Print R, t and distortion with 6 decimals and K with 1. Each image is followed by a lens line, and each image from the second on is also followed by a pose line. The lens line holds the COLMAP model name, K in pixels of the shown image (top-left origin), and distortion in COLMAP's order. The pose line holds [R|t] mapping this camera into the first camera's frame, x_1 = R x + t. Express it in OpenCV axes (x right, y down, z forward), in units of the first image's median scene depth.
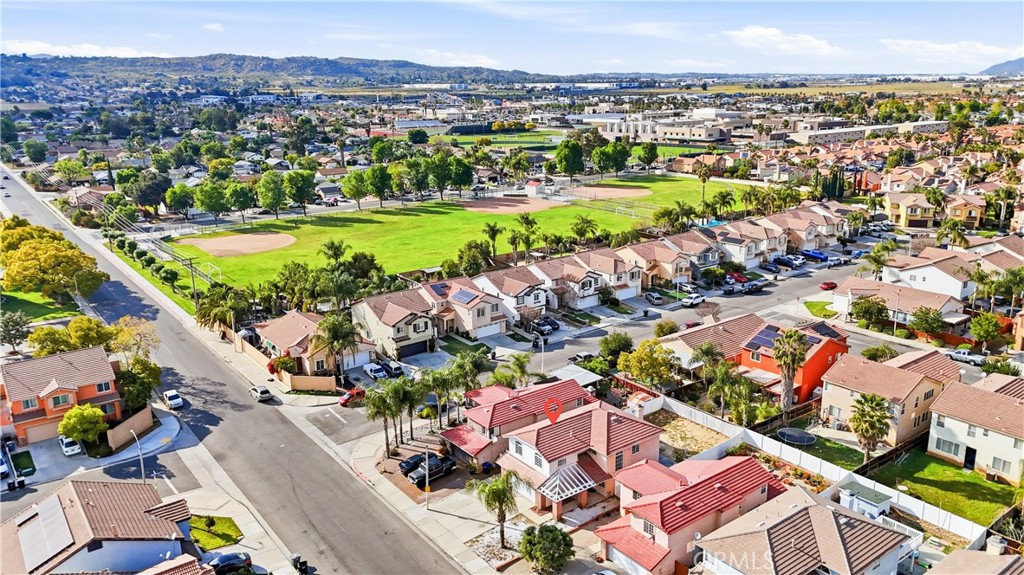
lens RADIAL K [[746.7, 0, 524.7], [0, 746.7, 283.0], [0, 0, 1]] dist [0.079899, -0.079725]
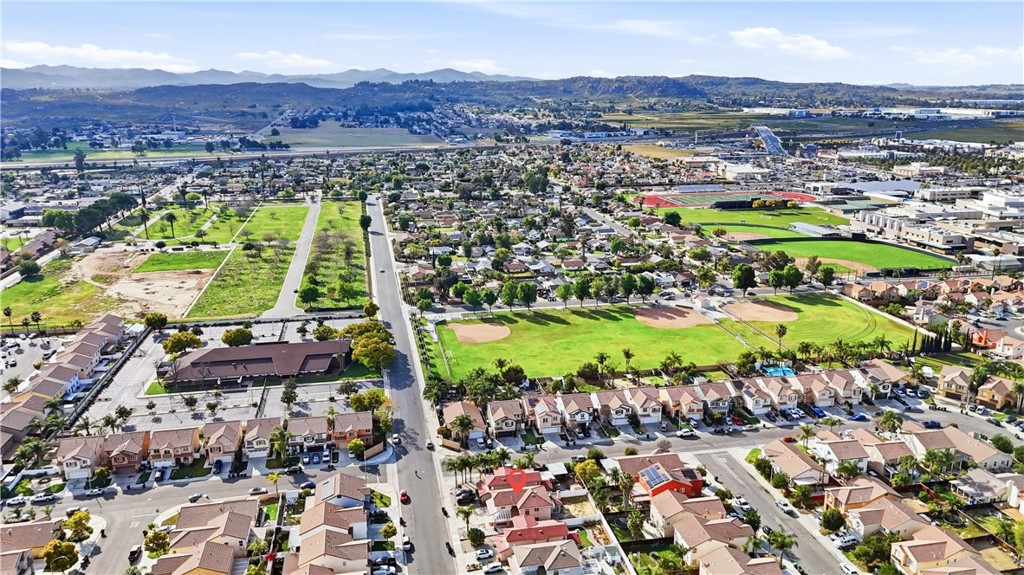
lens RADIAL K [[746.7, 0, 524.7], [0, 746.7, 283.0], [0, 0, 1]] dist [0.079899, -0.079725]
pose [[0.901112, 0.120813, -0.416415, 0.555079], [-0.125502, 0.991961, 0.016211, -0.285813], [0.415026, 0.037653, 0.909030, -0.657068]]
